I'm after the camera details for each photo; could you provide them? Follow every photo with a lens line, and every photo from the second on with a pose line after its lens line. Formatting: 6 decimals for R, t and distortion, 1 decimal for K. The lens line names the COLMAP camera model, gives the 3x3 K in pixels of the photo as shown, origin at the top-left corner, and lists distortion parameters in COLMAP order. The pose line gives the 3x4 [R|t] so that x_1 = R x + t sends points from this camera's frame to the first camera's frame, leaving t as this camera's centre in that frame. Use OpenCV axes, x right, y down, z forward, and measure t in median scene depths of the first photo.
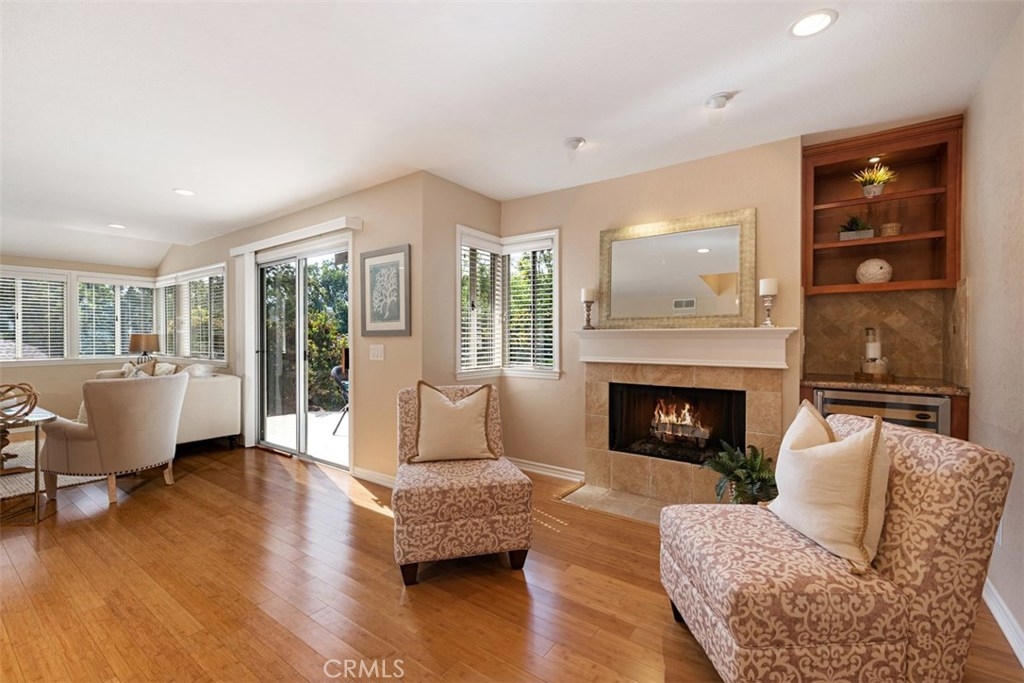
lens RADIAL K [[441.8, 0, 503.5], [0, 441.8, 339.4], [0, 0, 1]] dist [0.003544, 0.000230]
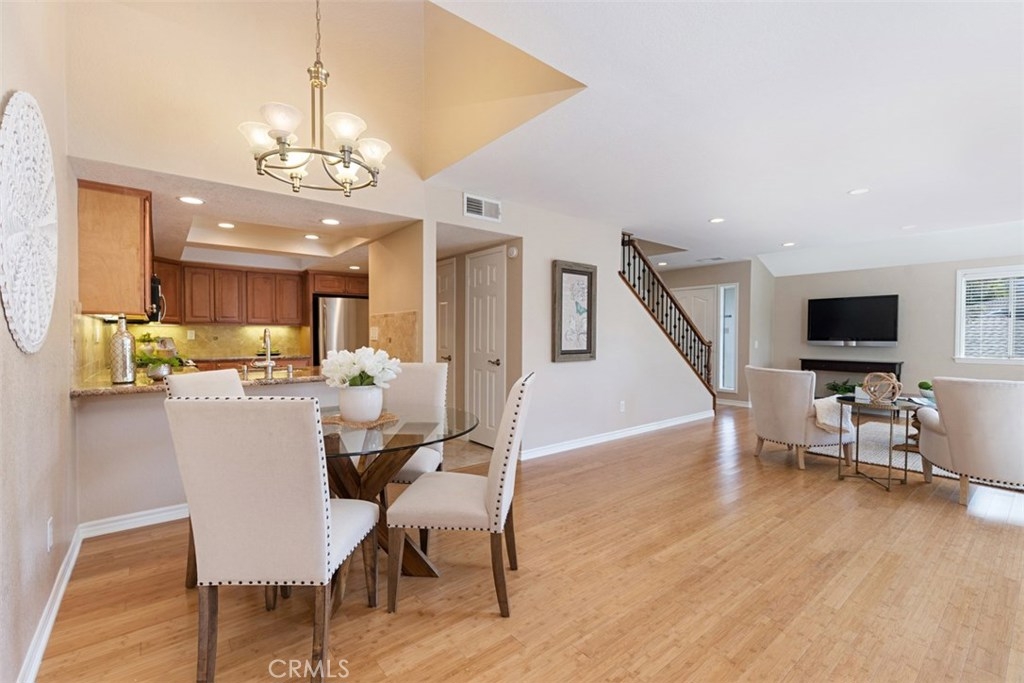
lens RADIAL K [[441.8, 0, 516.7], [0, 441.8, 343.9], [0, 0, 1]] dist [0.003544, 0.000230]
pose [[-0.258541, 0.019321, -0.965807, 0.290299], [-0.007282, 0.999733, 0.021949, -0.001361], [0.965973, 0.012708, -0.258331, 0.284184]]
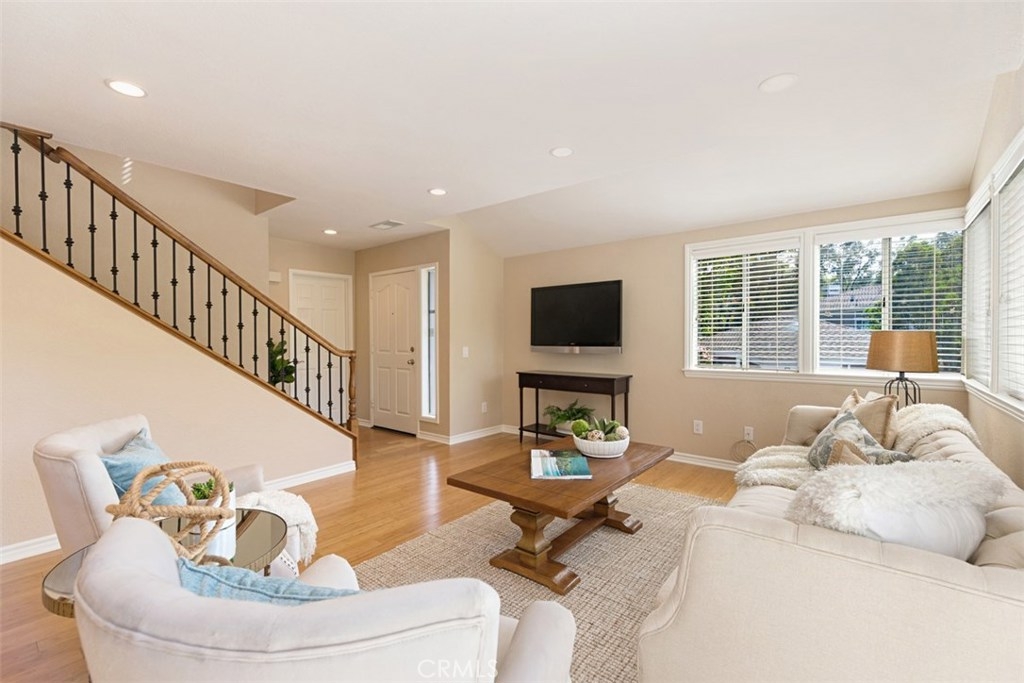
lens RADIAL K [[441.8, 0, 515.9], [0, 441.8, 344.9], [0, 0, 1]] dist [0.003544, 0.000230]
pose [[-0.043084, 0.021021, -0.998850, -0.630267], [0.000514, 0.999779, 0.021018, -0.015721], [0.999071, 0.000392, -0.043086, 1.106957]]
